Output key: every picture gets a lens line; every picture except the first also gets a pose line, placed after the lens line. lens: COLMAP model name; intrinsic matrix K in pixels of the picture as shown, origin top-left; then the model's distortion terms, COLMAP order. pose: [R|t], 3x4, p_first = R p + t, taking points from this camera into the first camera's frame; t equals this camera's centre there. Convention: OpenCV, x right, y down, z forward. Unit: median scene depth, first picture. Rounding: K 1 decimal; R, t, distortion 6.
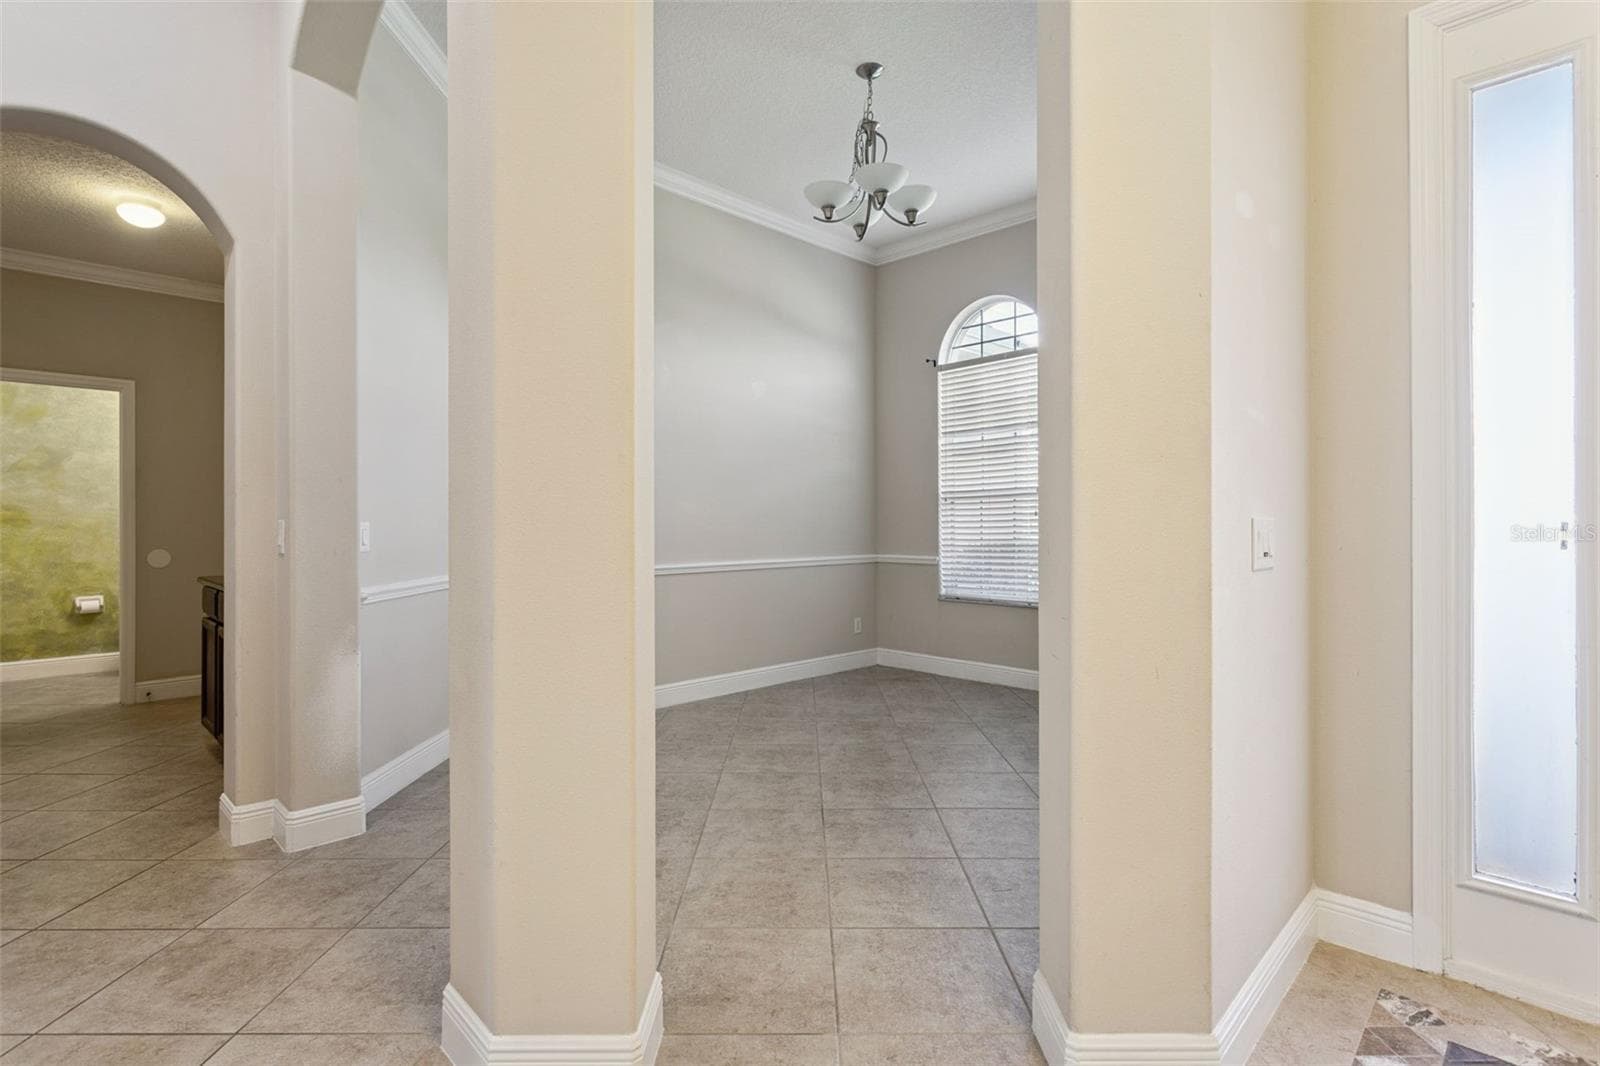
lens RADIAL K [[756.6, 0, 804.1], [0, 756.6, 531.6], [0, 0, 1]] dist [0.002300, 0.000215]
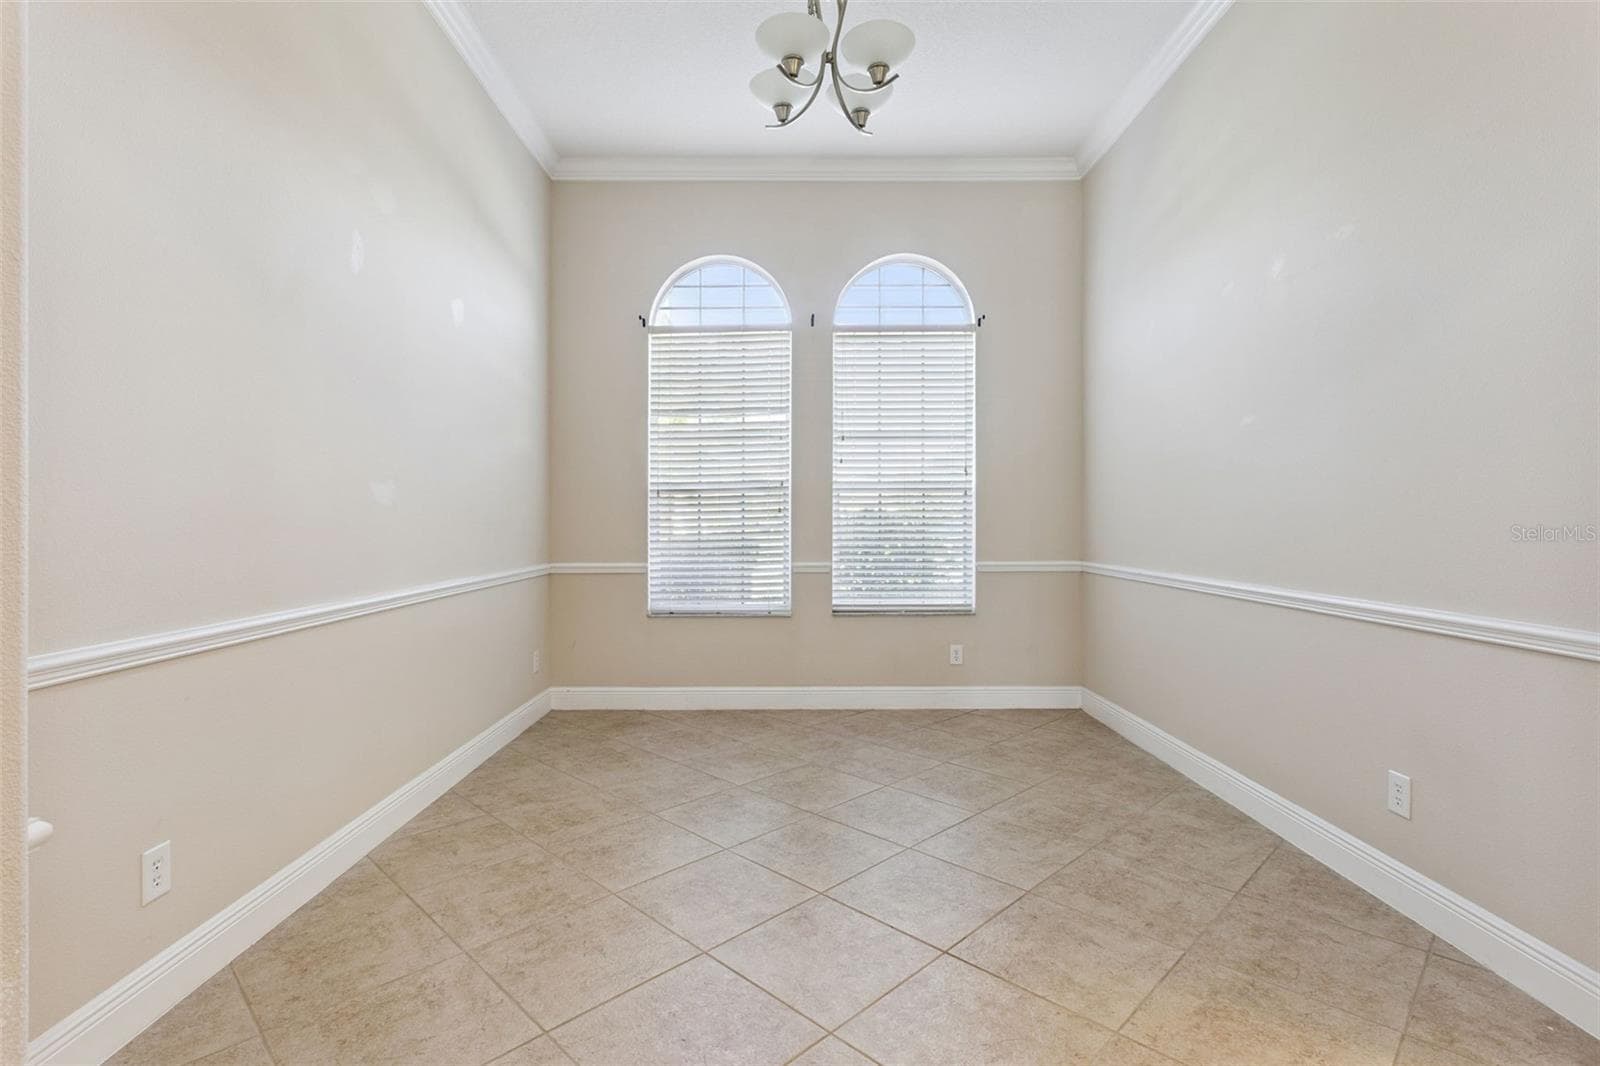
lens RADIAL K [[756.6, 0, 799.6], [0, 756.6, 527.3], [0, 0, 1]] dist [0.002300, 0.000215]
pose [[0.715811, -0.006853, 0.698260, -0.271985], [0.008243, 0.999965, 0.001363, -0.004937], [-0.698245, 0.004780, 0.715843, 0.312405]]
